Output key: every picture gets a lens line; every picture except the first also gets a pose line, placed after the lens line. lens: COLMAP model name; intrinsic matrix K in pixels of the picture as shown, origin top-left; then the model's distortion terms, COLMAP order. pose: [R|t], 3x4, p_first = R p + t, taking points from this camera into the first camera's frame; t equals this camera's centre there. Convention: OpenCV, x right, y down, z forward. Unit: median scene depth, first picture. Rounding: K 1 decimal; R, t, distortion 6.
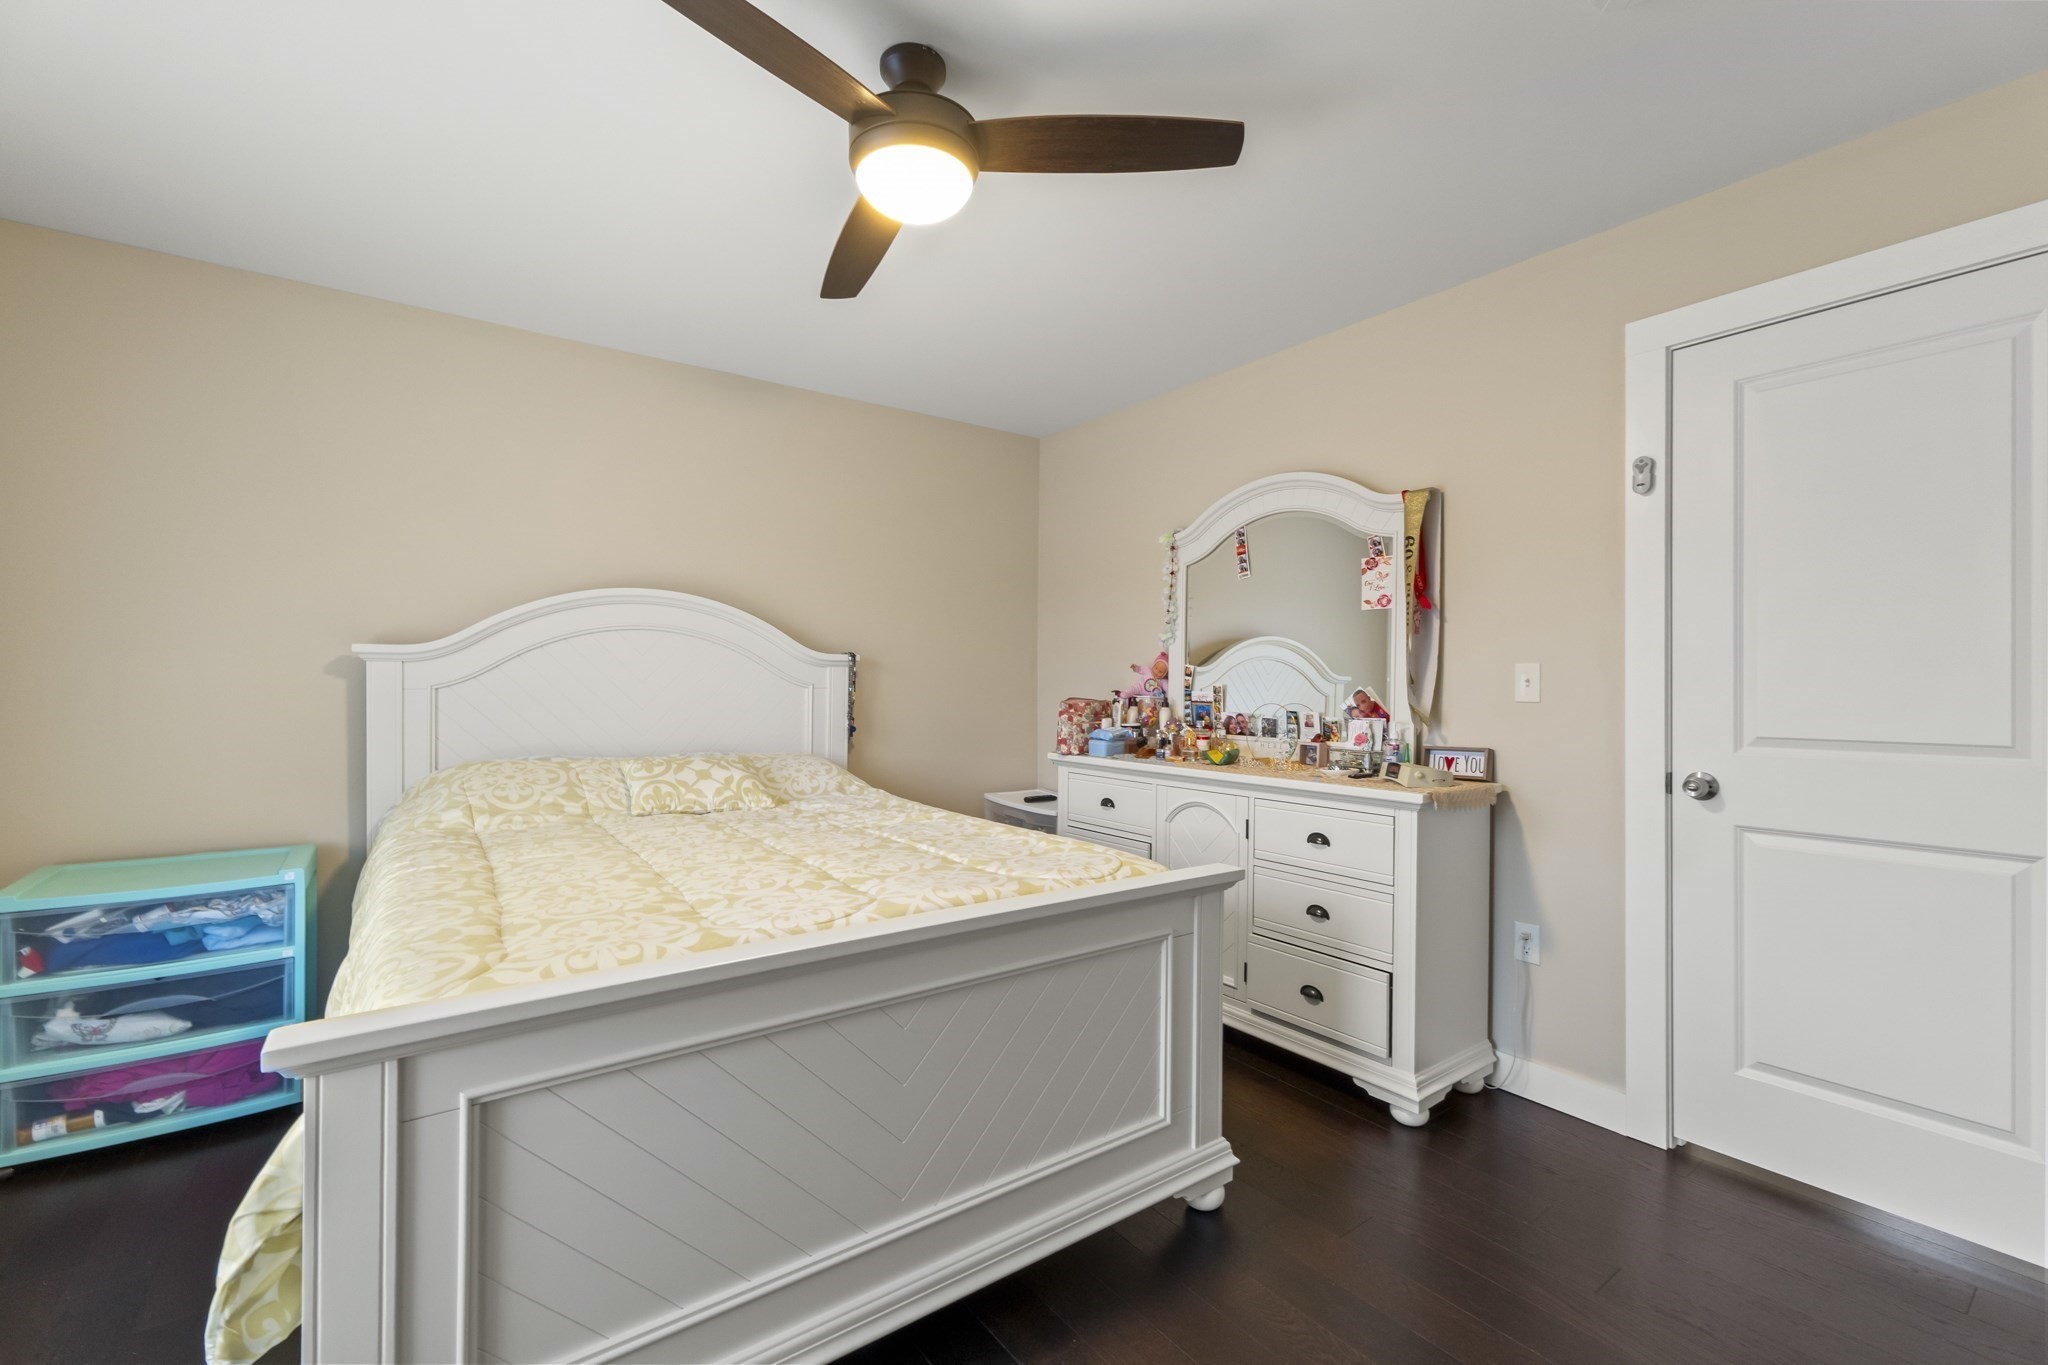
lens RADIAL K [[867.2, 0, 1028.5], [0, 867.2, 709.1], [0, 0, 1]] dist [0.001591, 0.000238]
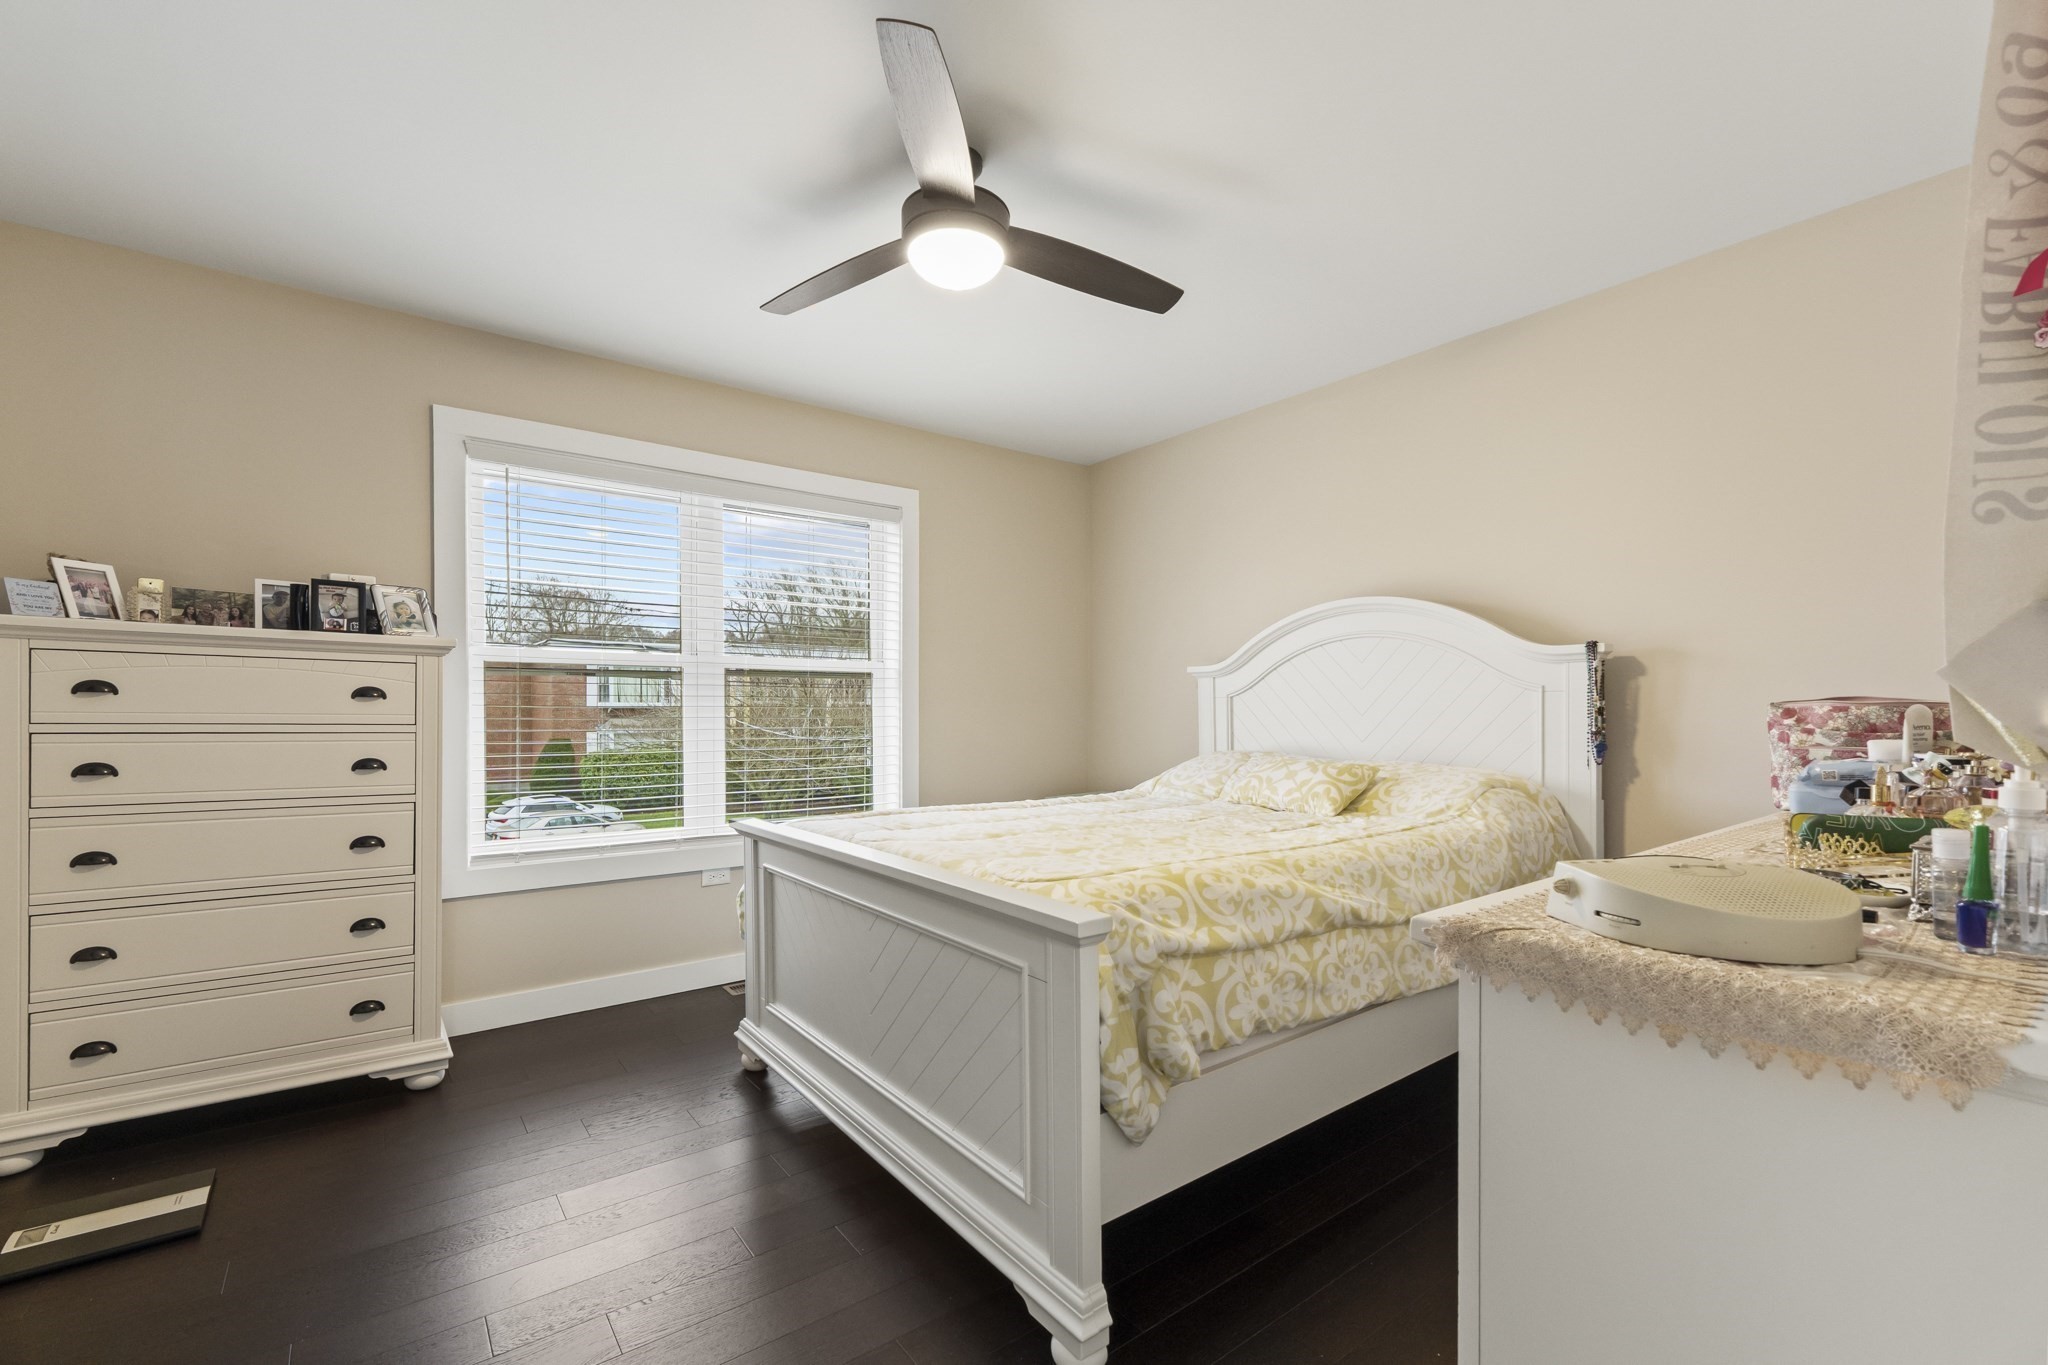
lens RADIAL K [[867.2, 0, 1028.5], [0, 867.2, 709.1], [0, 0, 1]] dist [0.001591, 0.000238]
pose [[0.019007, -0.004587, -0.999809, 0.553603], [-0.019145, 0.999804, -0.004951, 0.005658], [0.999636, 0.019235, 0.018915, 0.542242]]
